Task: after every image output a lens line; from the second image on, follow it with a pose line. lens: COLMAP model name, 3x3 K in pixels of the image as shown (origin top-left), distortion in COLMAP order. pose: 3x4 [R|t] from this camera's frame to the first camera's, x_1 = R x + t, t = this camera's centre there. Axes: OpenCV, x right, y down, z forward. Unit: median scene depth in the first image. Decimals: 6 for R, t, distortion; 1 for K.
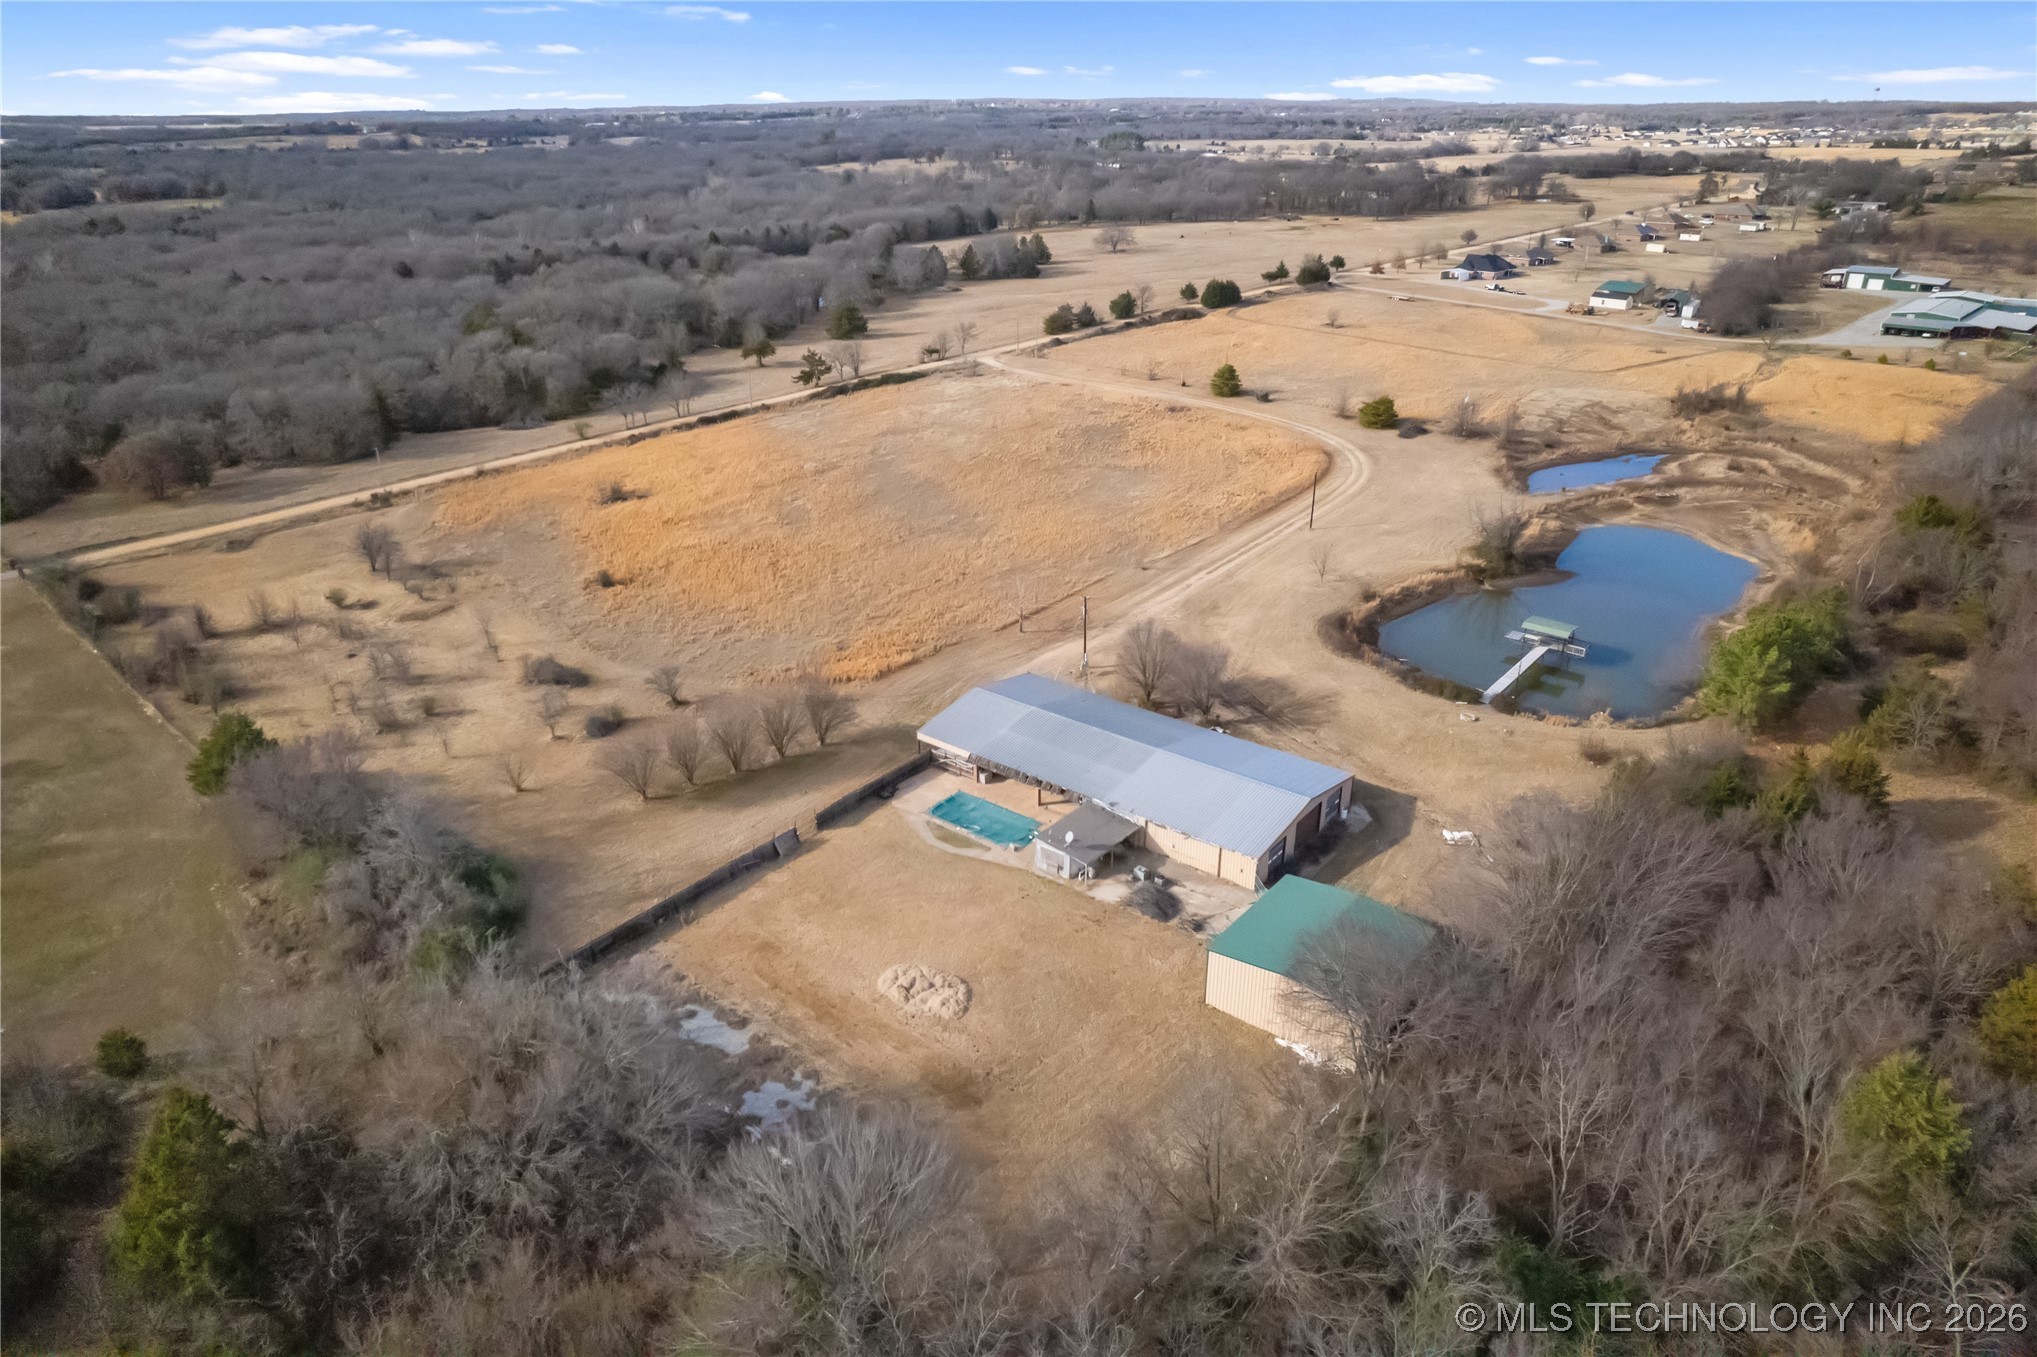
lens RADIAL K [[1308.6, 0, 1015.1], [0, 1308.6, 679.2], [0, 0, 1]] dist [-0.086798, 0.087766]
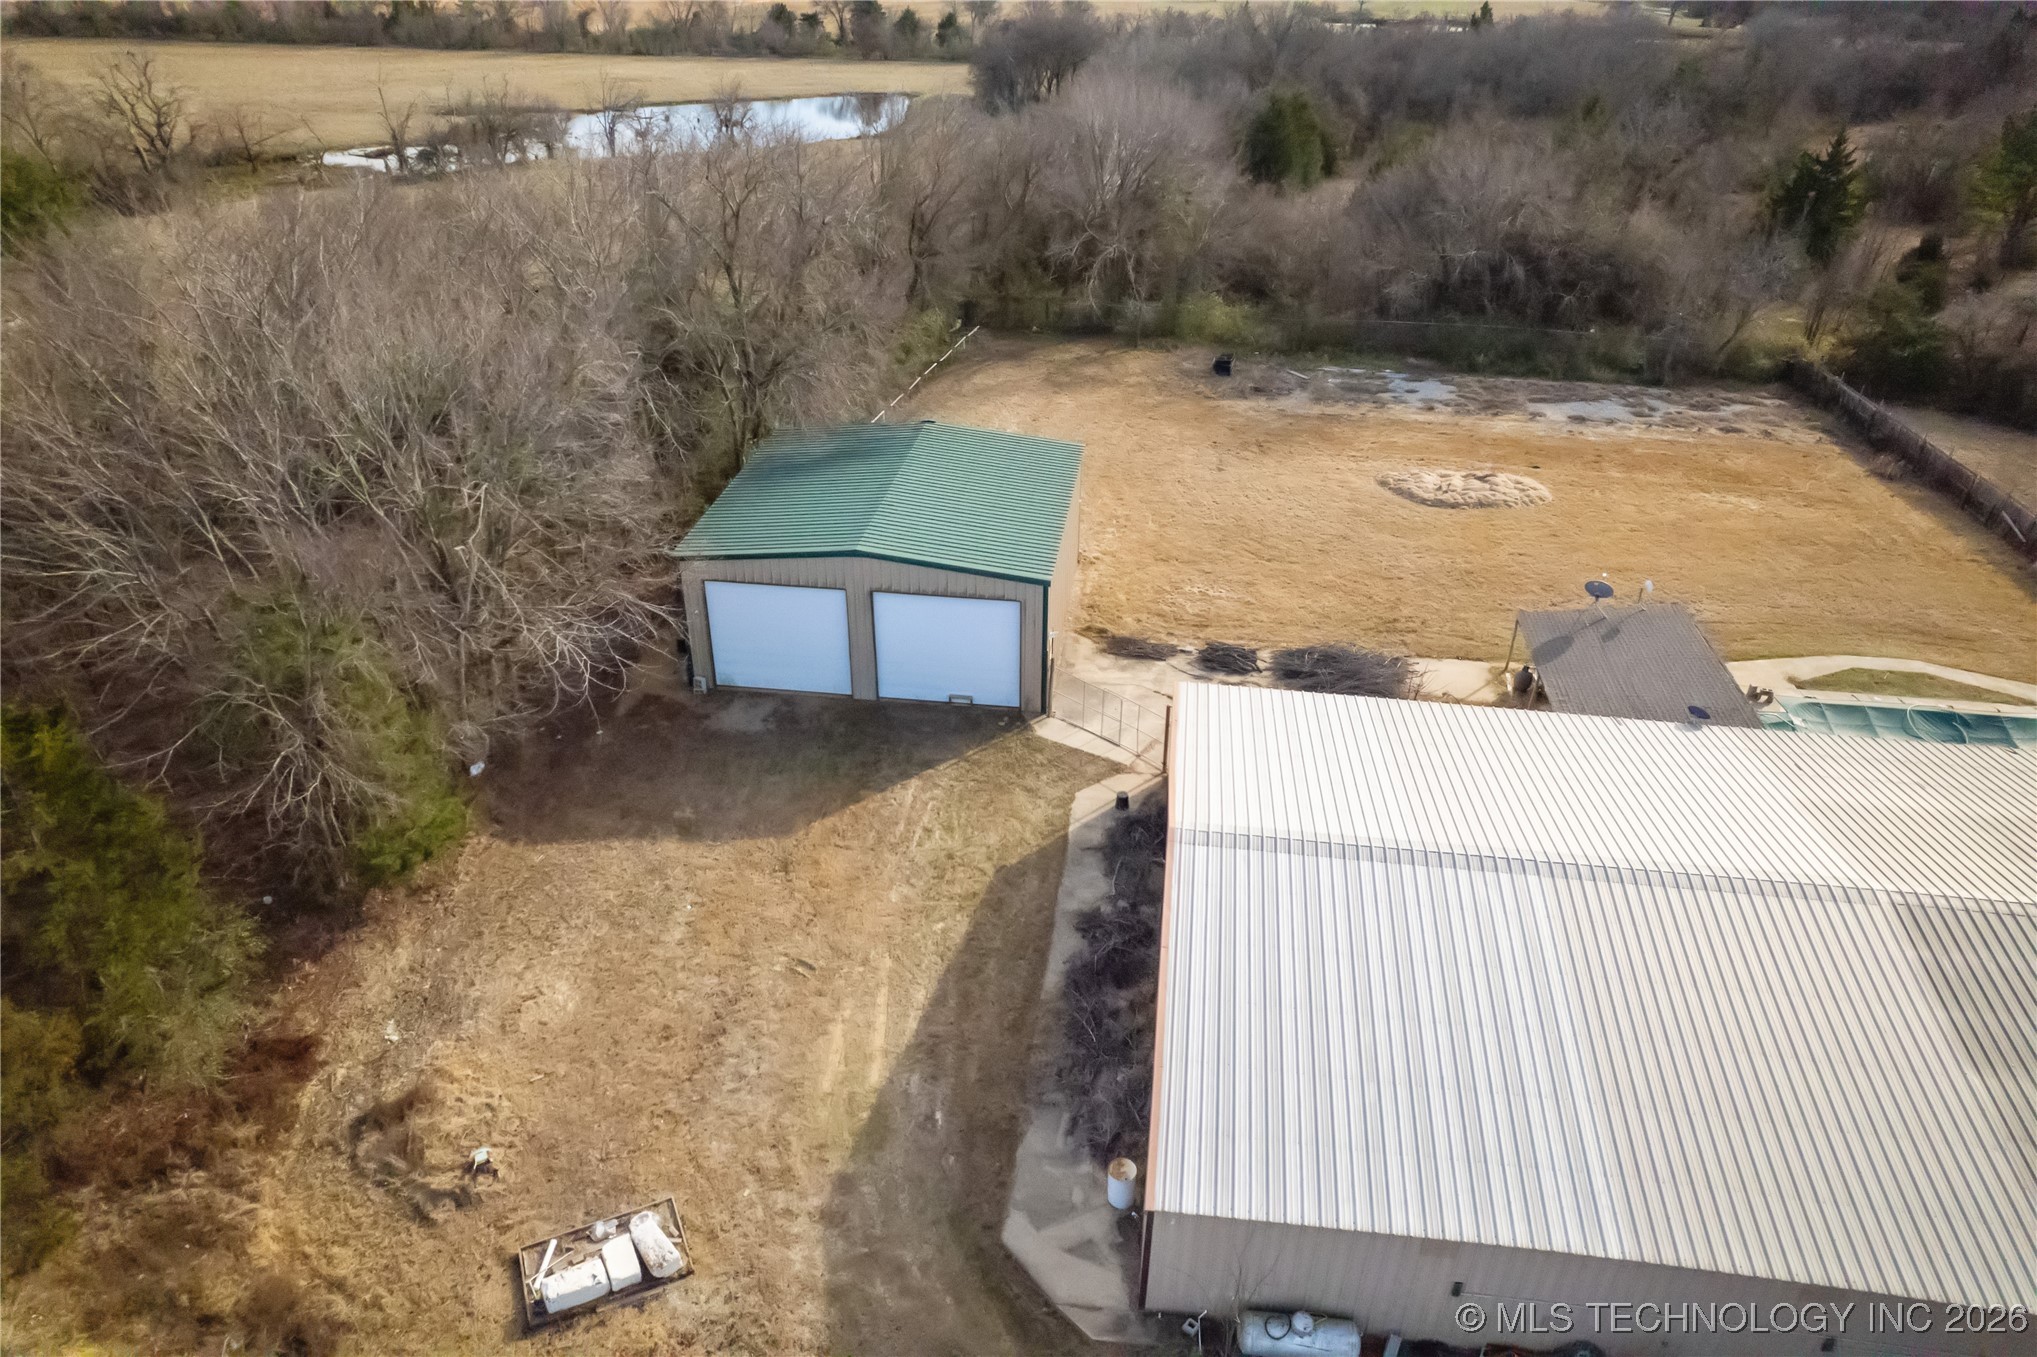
lens RADIAL K [[1308.6, 0, 1015.1], [0, 1308.6, 679.2], [0, 0, 1]] dist [-0.086798, 0.087766]
pose [[-0.859665, 0.257790, -0.441045, 0.178587], [-0.214408, 0.601554, 0.769520, -0.060895], [0.463687, 0.756093, -0.461863, 0.533137]]
